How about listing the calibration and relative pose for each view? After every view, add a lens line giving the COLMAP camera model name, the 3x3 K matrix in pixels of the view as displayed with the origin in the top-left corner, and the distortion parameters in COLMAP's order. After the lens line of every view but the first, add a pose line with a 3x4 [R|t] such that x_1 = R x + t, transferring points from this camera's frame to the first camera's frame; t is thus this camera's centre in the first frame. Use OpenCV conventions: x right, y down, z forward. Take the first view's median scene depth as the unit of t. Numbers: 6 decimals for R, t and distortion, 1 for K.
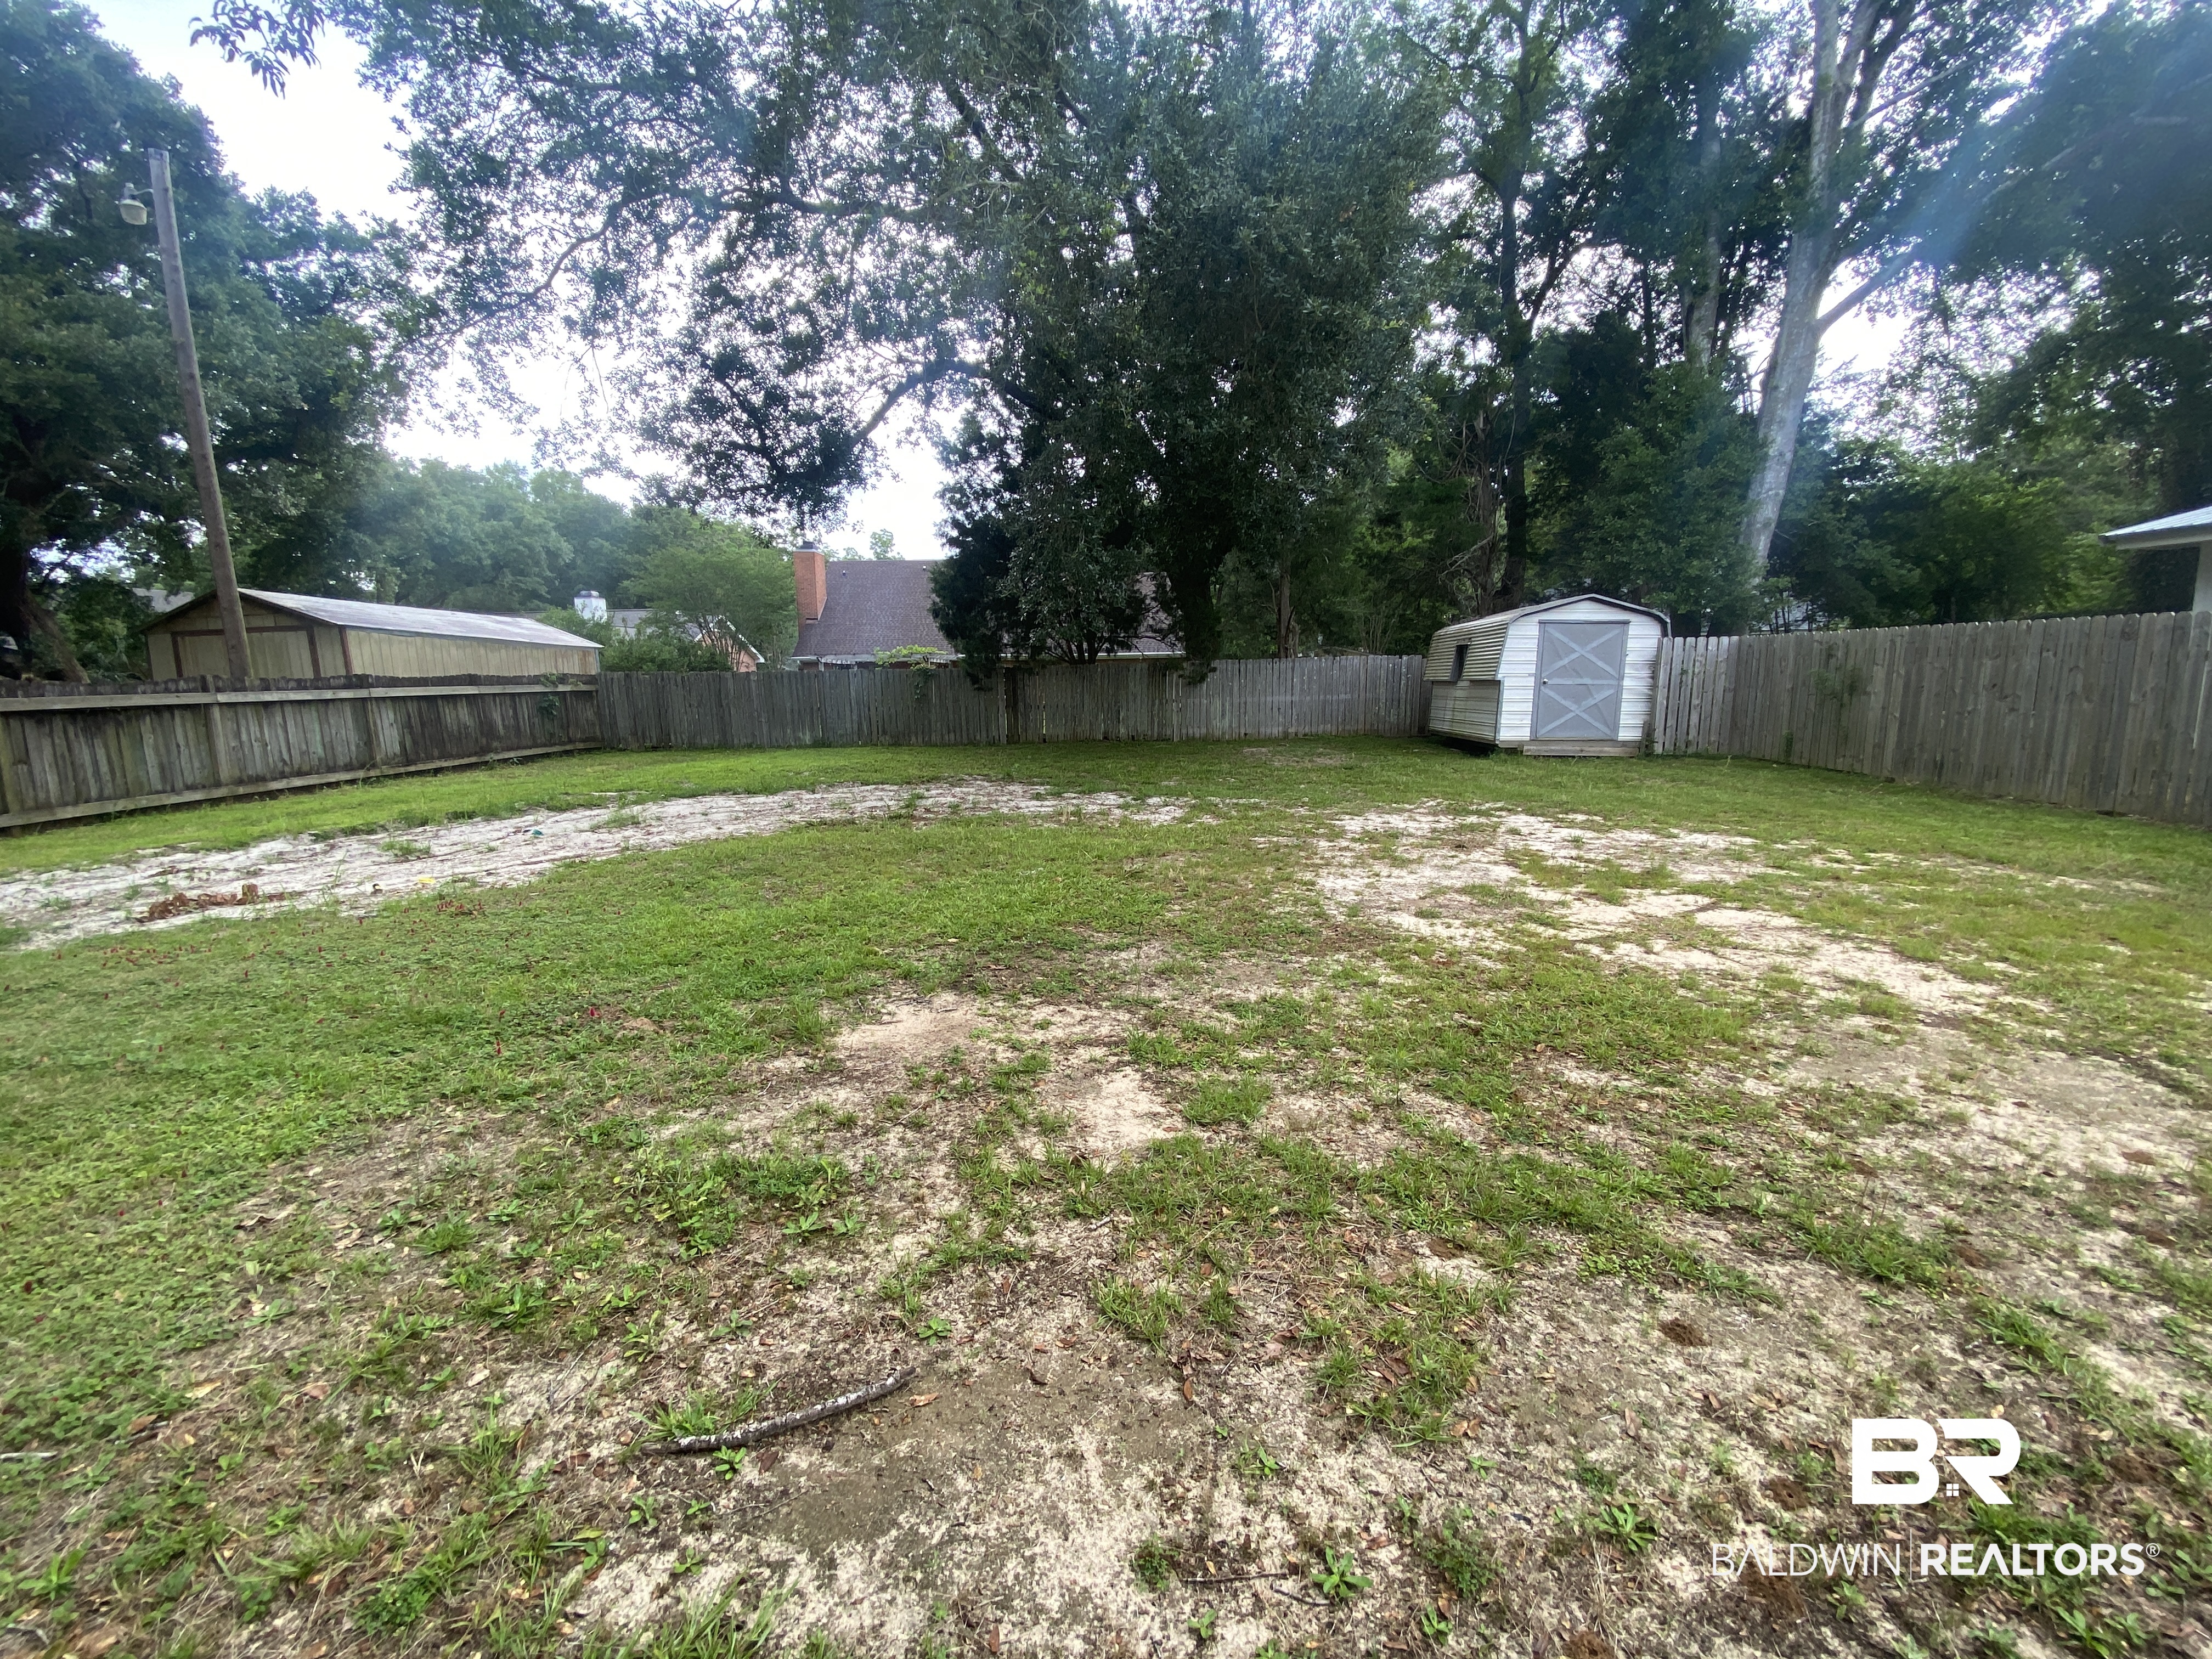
lens RADIAL K [[886.8, 0, 1106.0], [0, 886.8, 832.2], [0, 0, 1]] dist [0.015894, -0.019740]
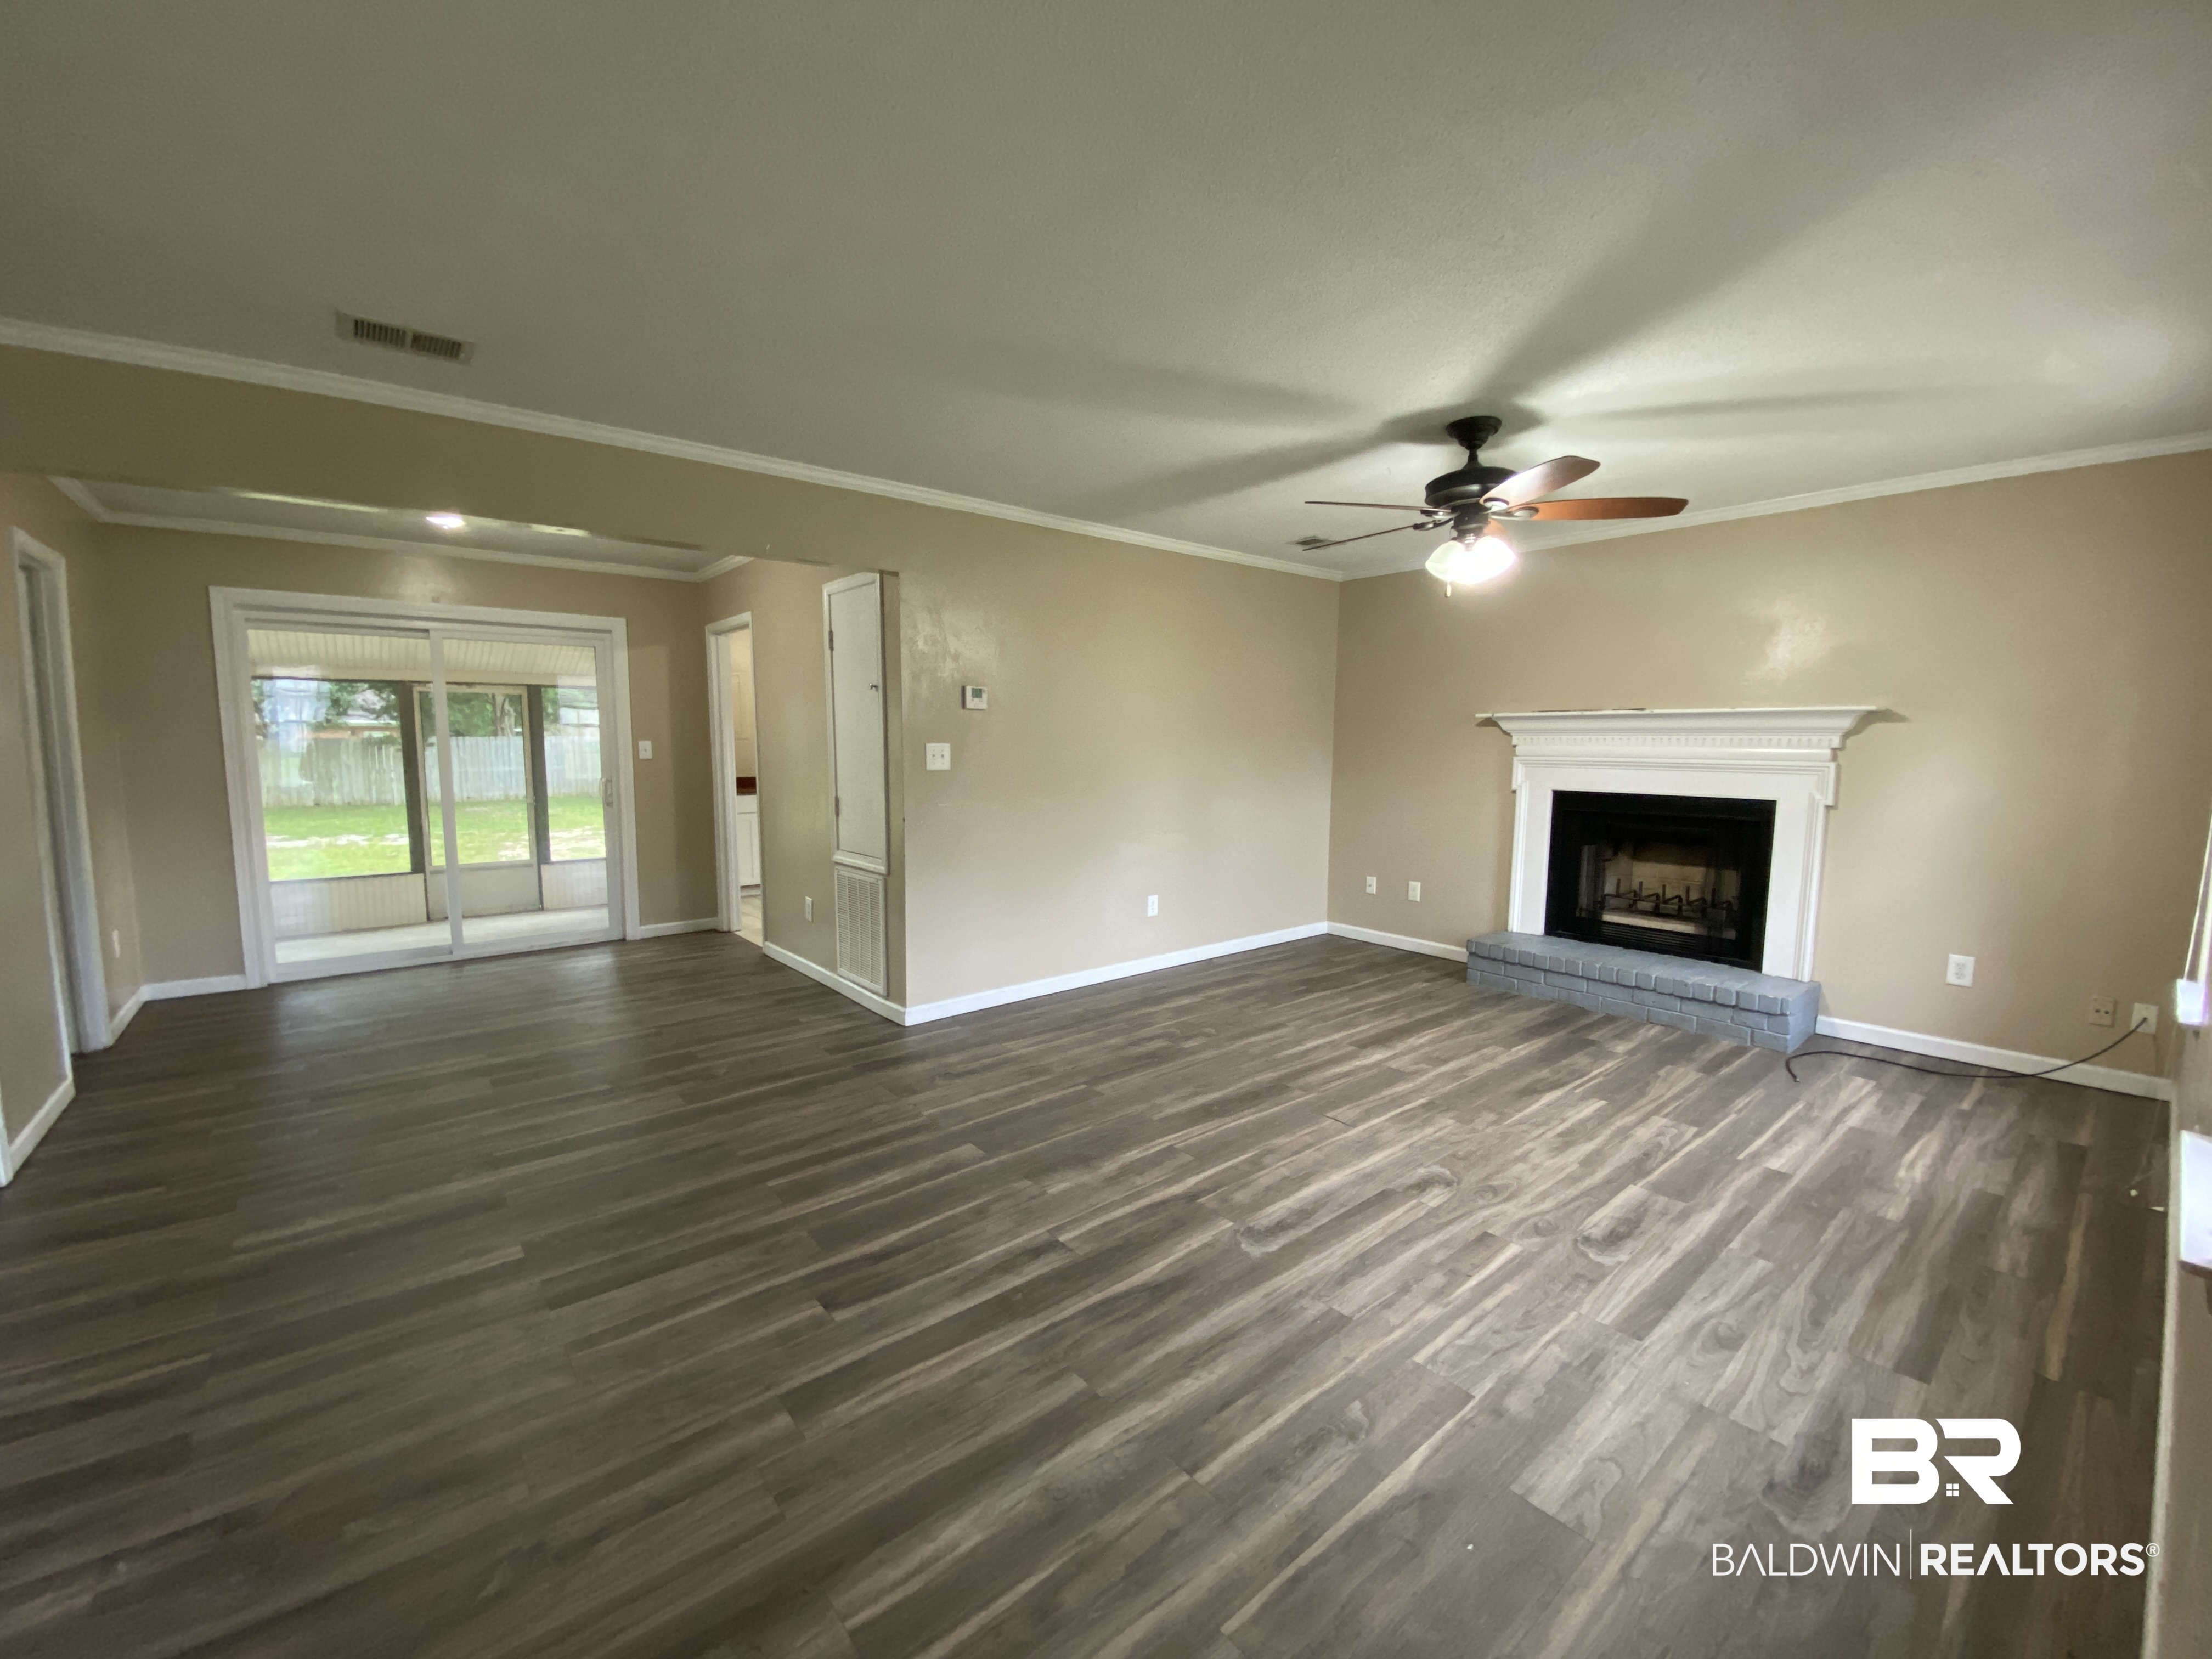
lens RADIAL K [[886.8, 0, 1106.0], [0, 886.8, 832.2], [0, 0, 1]] dist [0.015894, -0.019740]
pose [[0.719674, -0.053997, 0.692209, -0.117219], [0.106679, 0.993733, -0.033393, 0.135428], [-0.686068, 0.097876, 0.720924, -0.915596]]
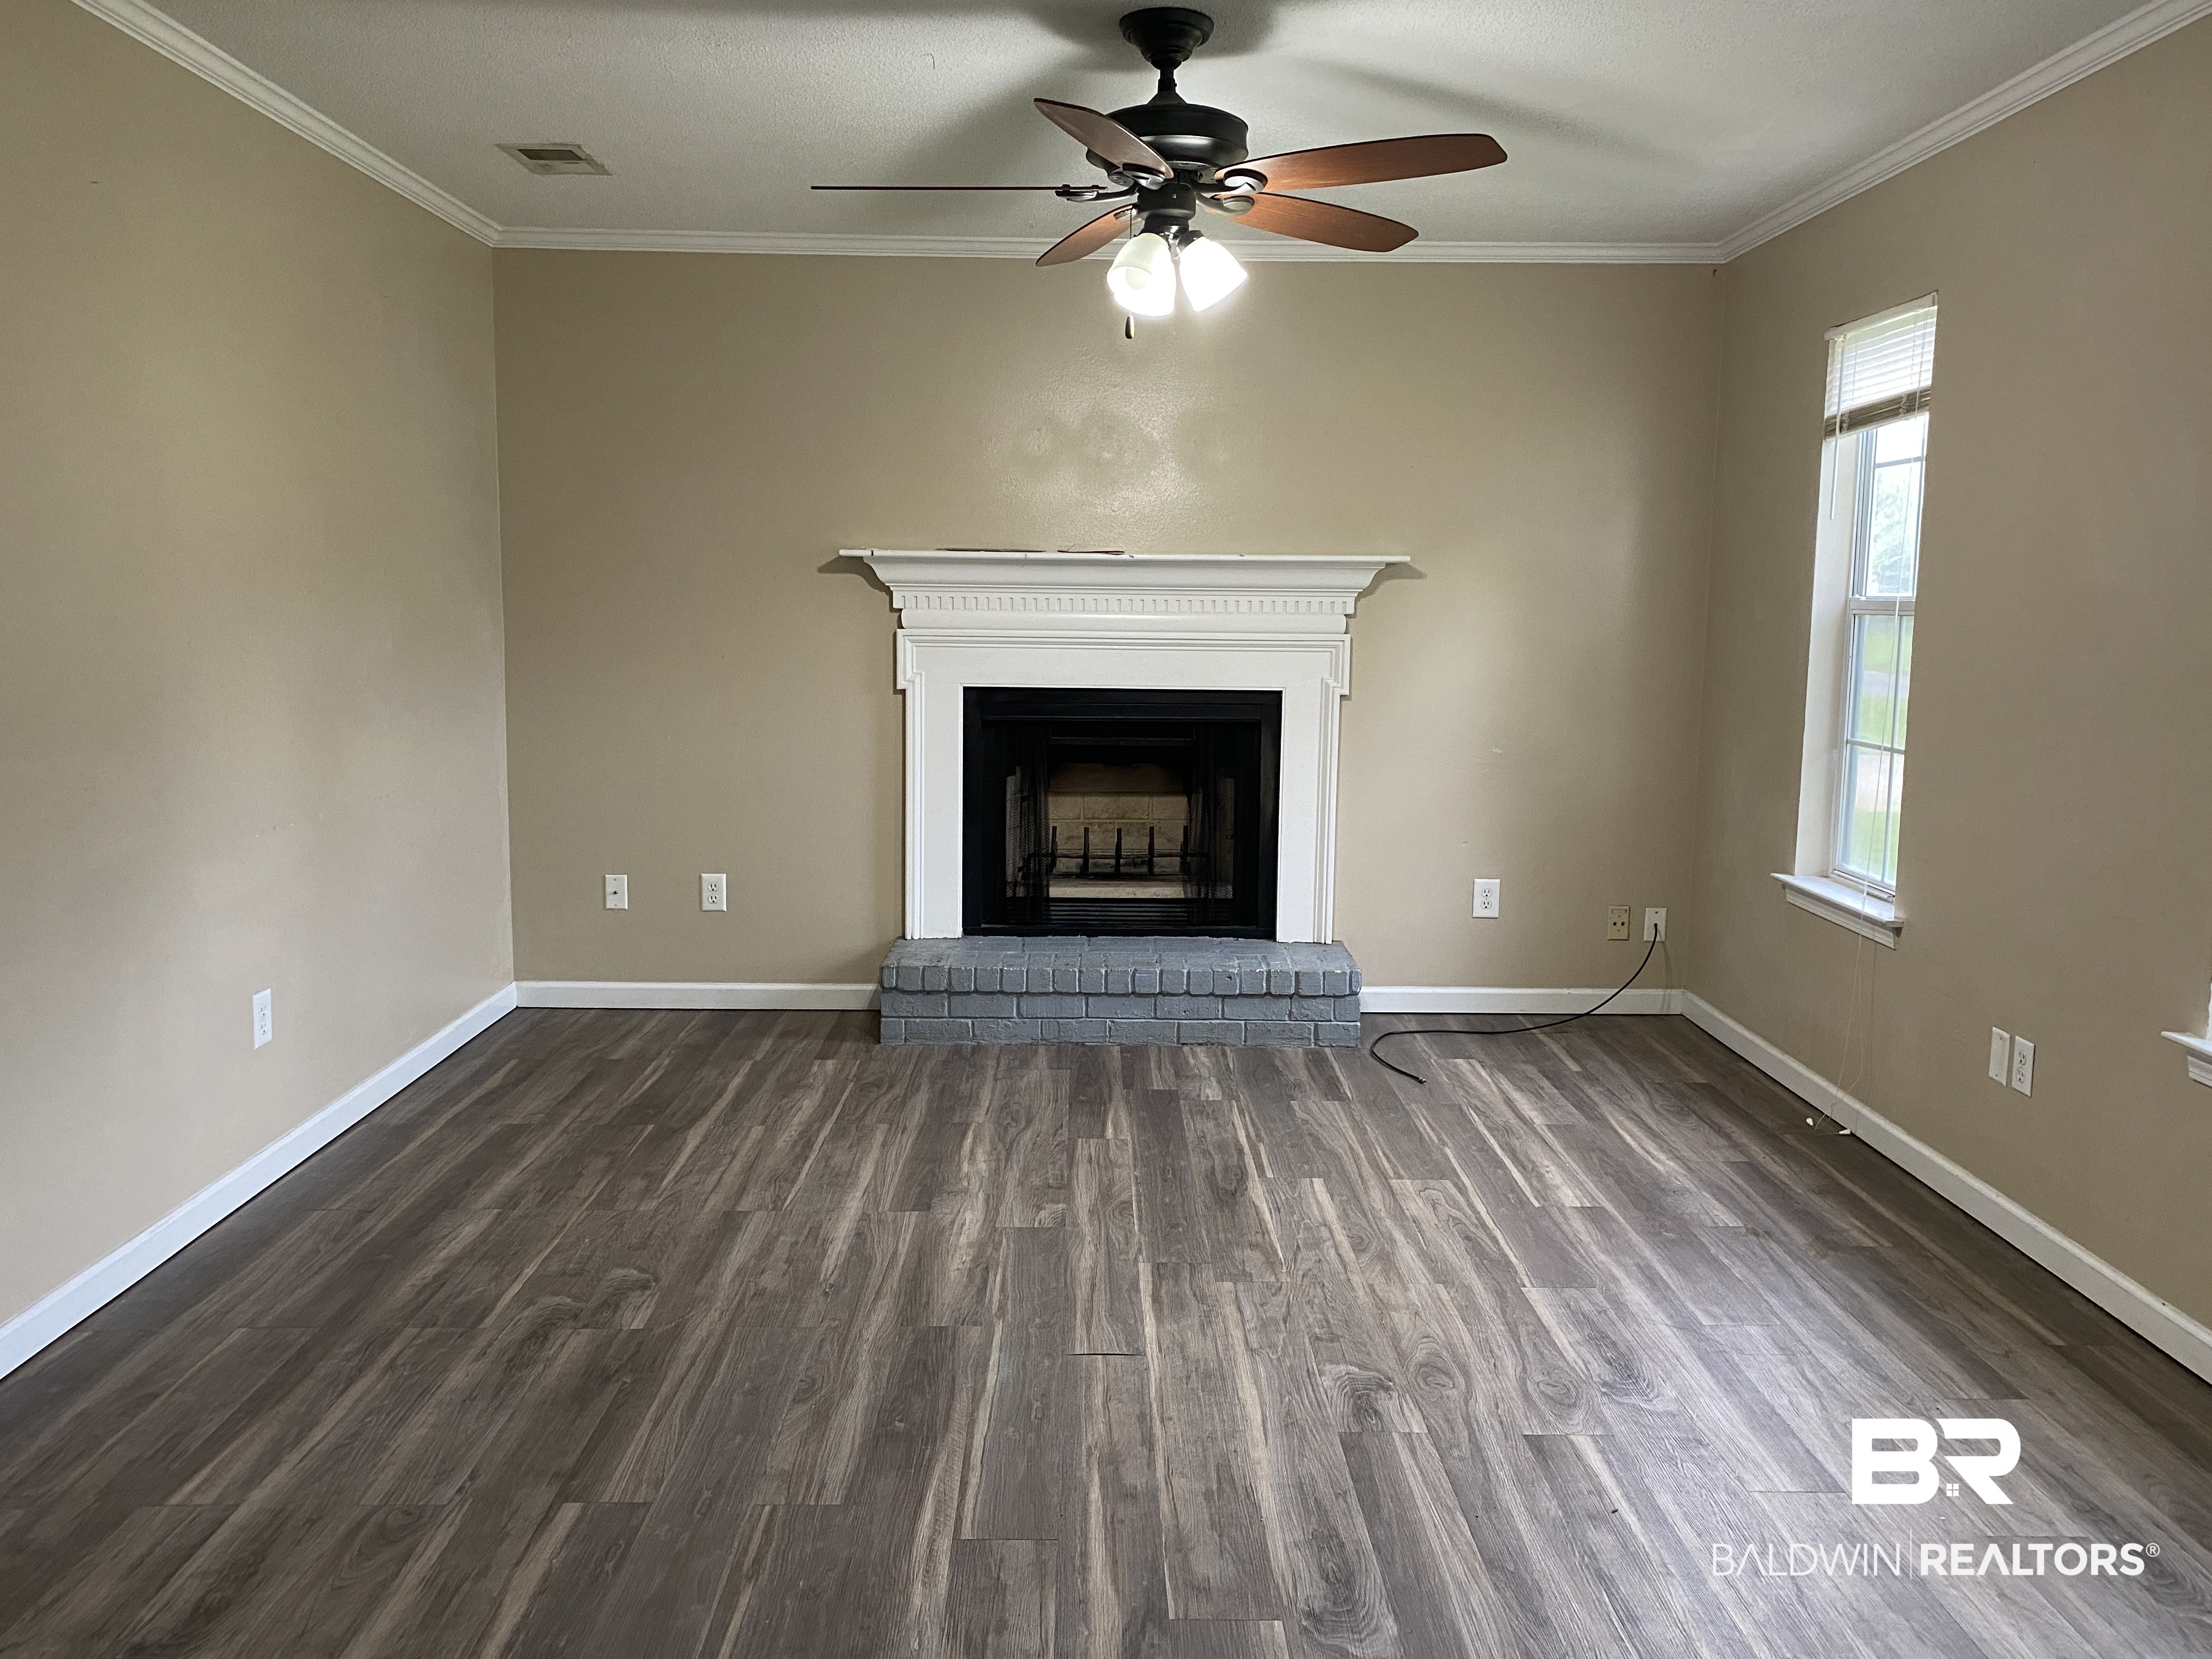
lens RADIAL K [[1665.0, 0, 1115.7], [0, 1665.0, 833.6], [0, 0, 1]] dist [0.103161, -0.141792]
pose [[-0.088917, -0.129294, 0.987612, -0.137656], [0.164046, 0.976098, 0.142556, 0.096280], [-0.982437, 0.174689, -0.065582, -0.718942]]
